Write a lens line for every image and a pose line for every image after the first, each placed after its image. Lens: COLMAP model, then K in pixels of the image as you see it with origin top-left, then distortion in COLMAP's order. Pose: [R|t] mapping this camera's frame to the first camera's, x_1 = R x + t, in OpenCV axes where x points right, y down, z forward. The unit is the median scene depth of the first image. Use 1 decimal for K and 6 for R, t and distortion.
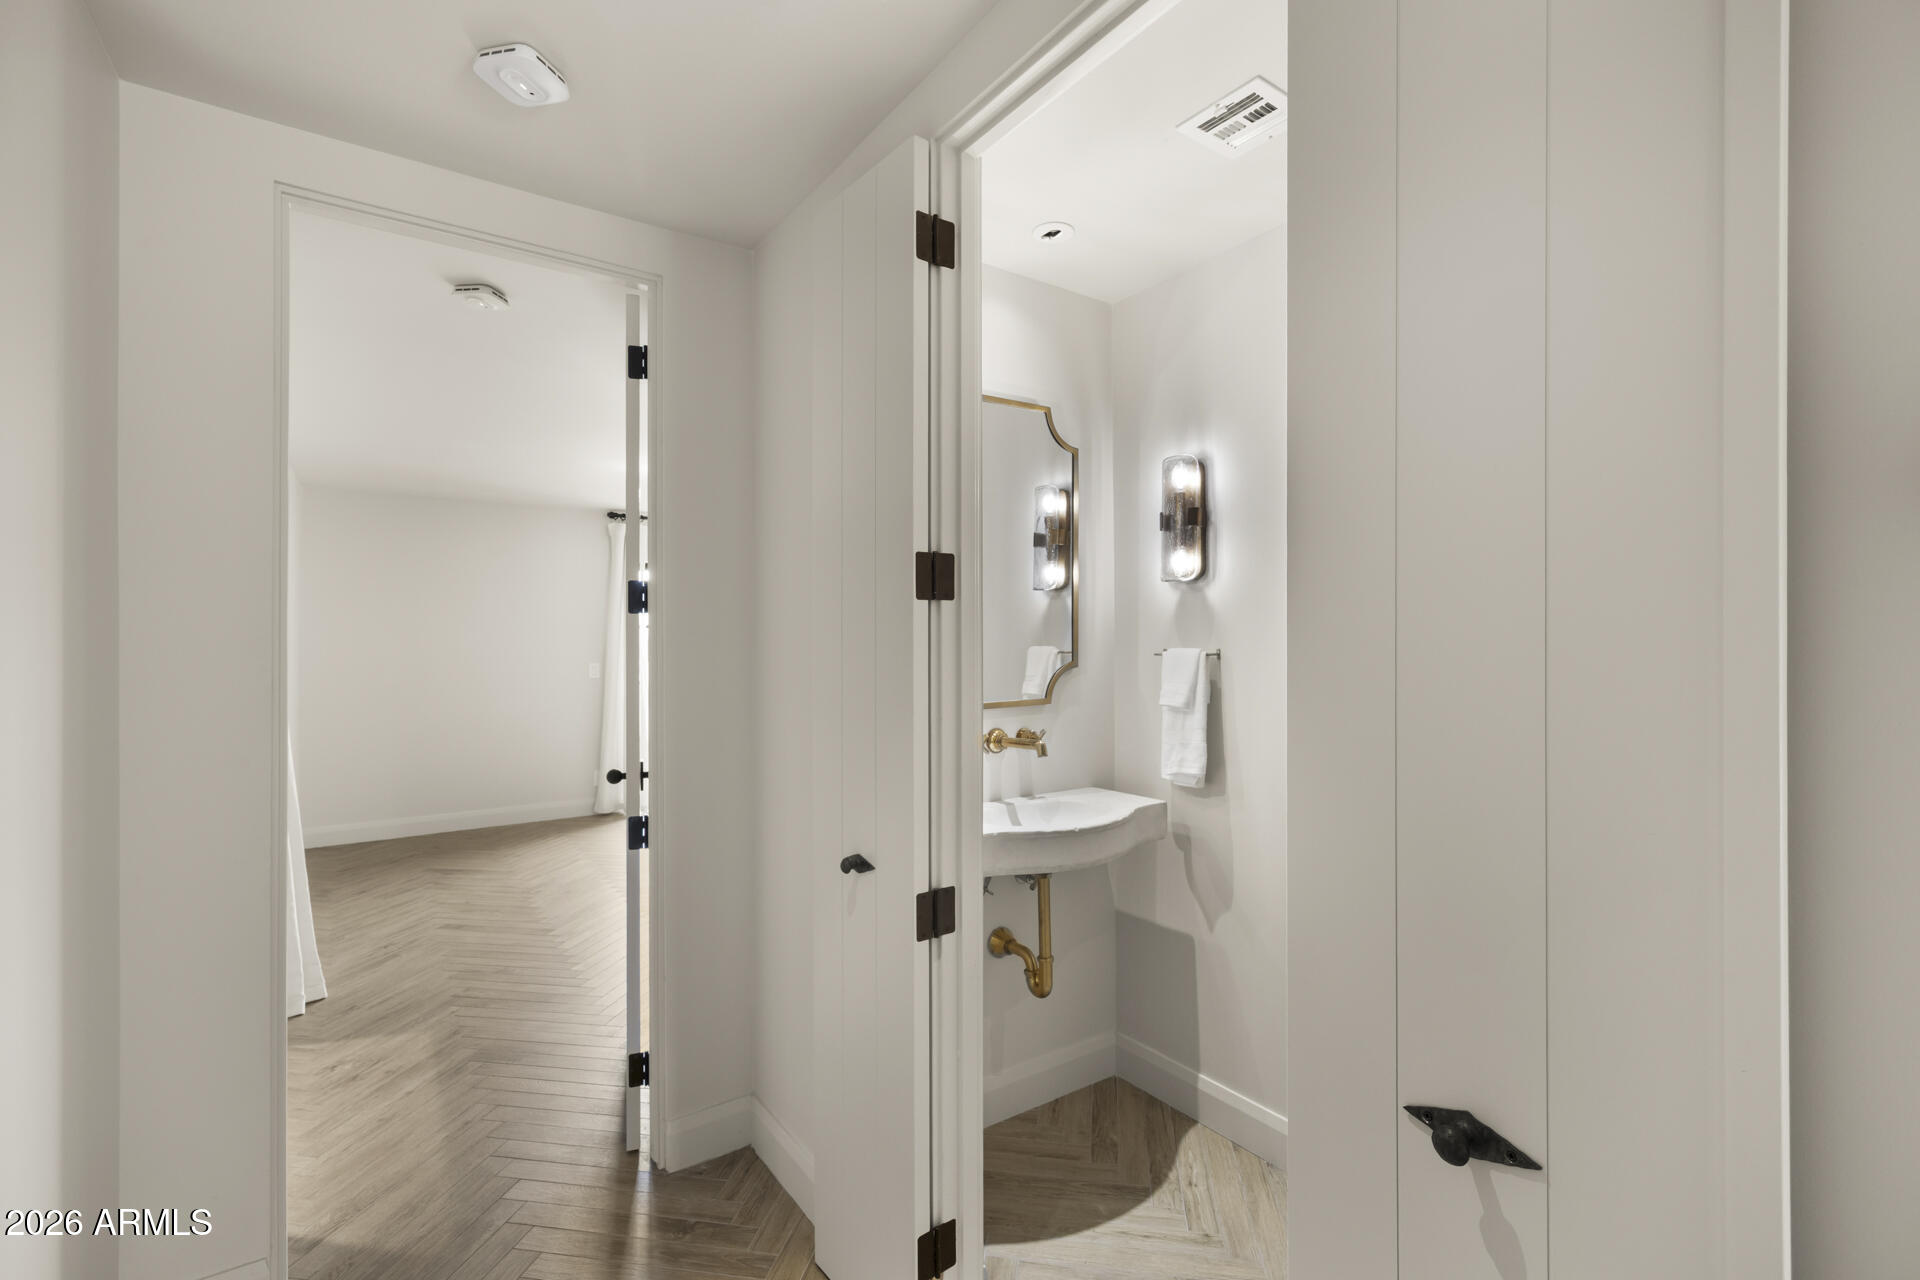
lens RADIAL K [[854.6, 0, 957.8], [0, 854.6, 659.7], [0, 0, 1]] dist [0.000606, -0.000017]
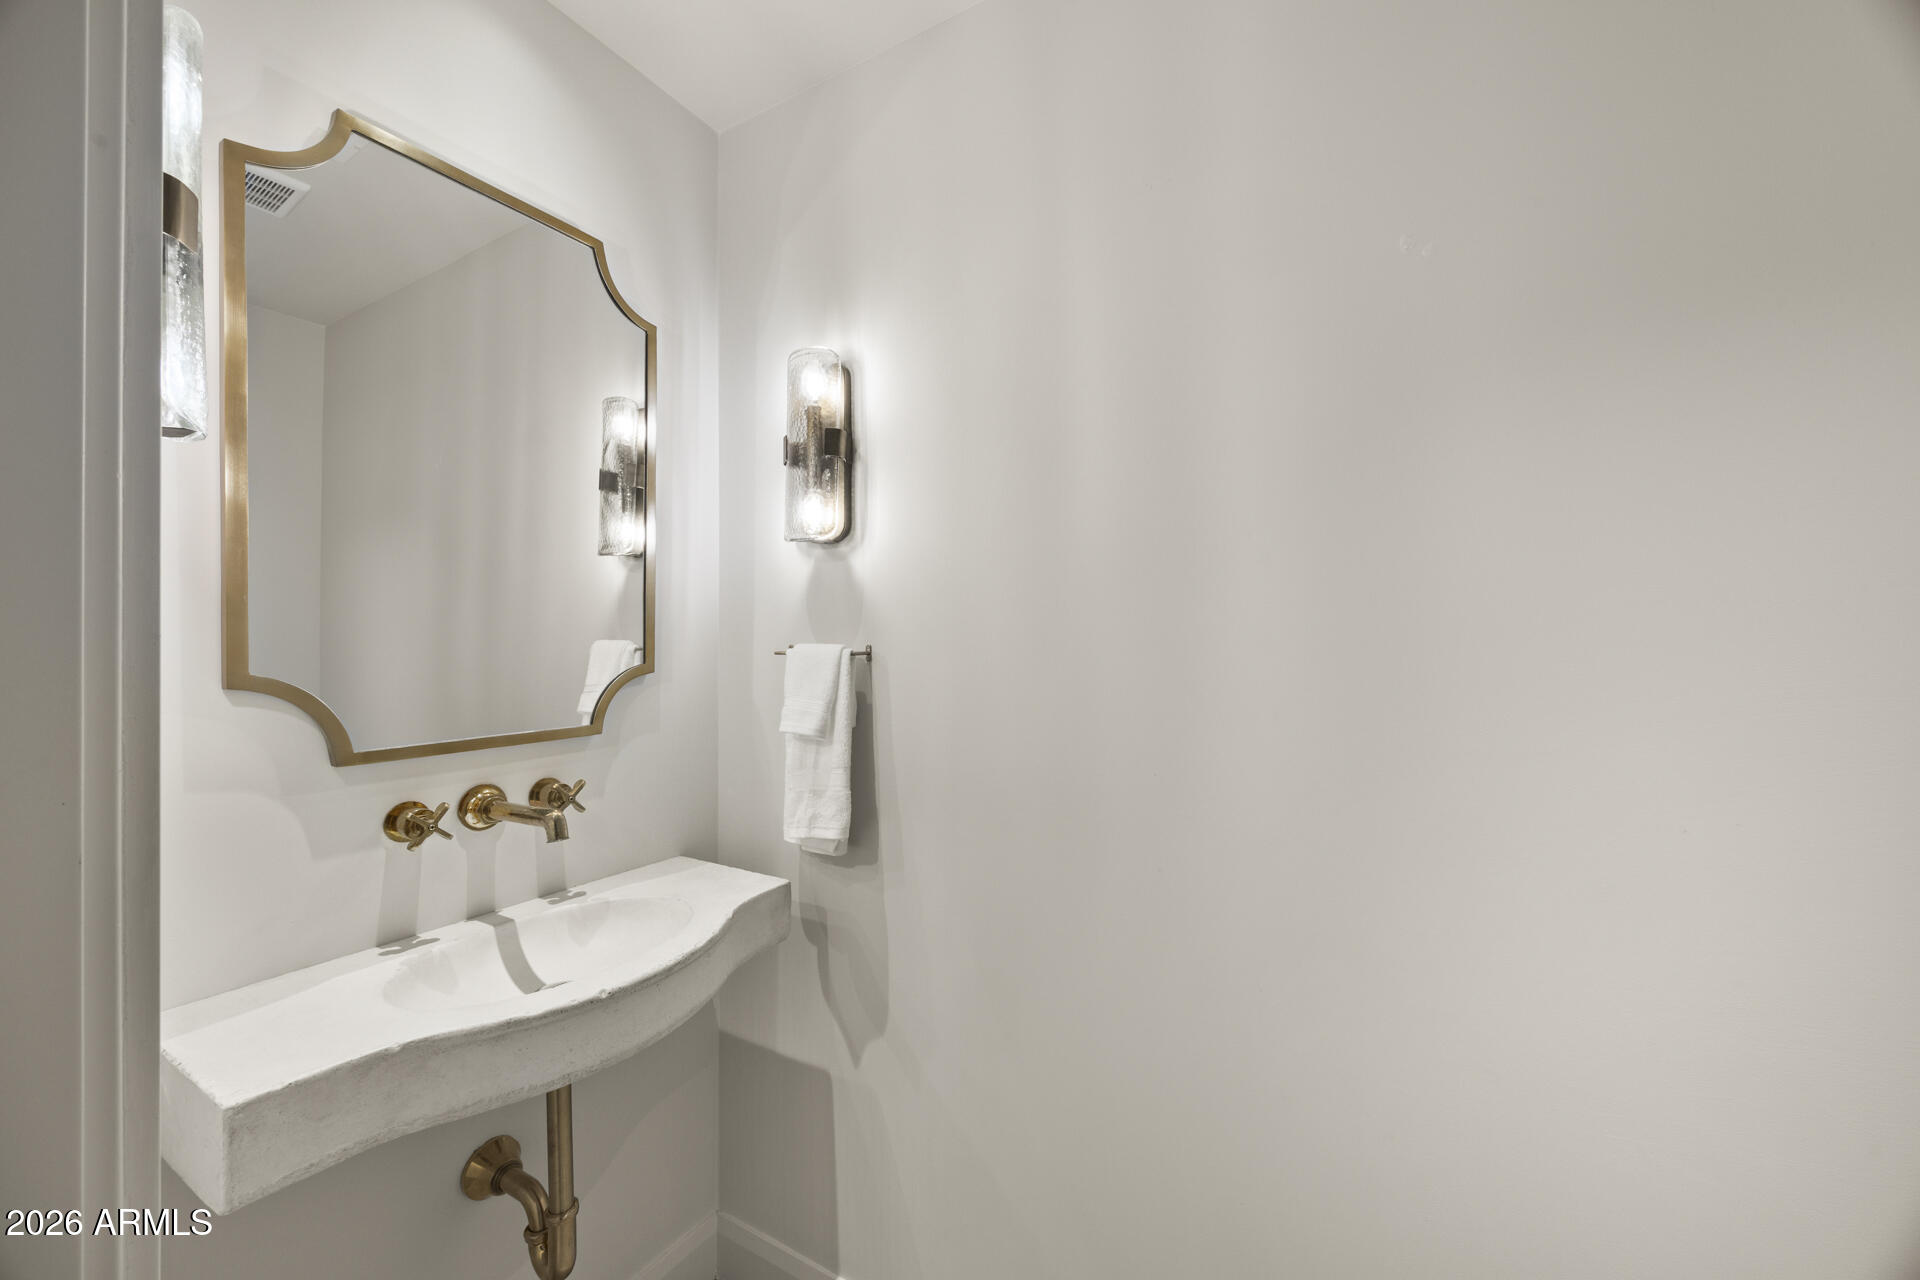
lens RADIAL K [[734.4, 0, 960.0], [0, 734.4, 640.0], [0, 0, 1]] dist [-0.000699, -0.000150]
pose [[0.908371, 0.012342, 0.417983, 0.126323], [-0.001428, 0.999650, -0.026414, -0.001481], [-0.418163, 0.023397, 0.908071, 0.437022]]
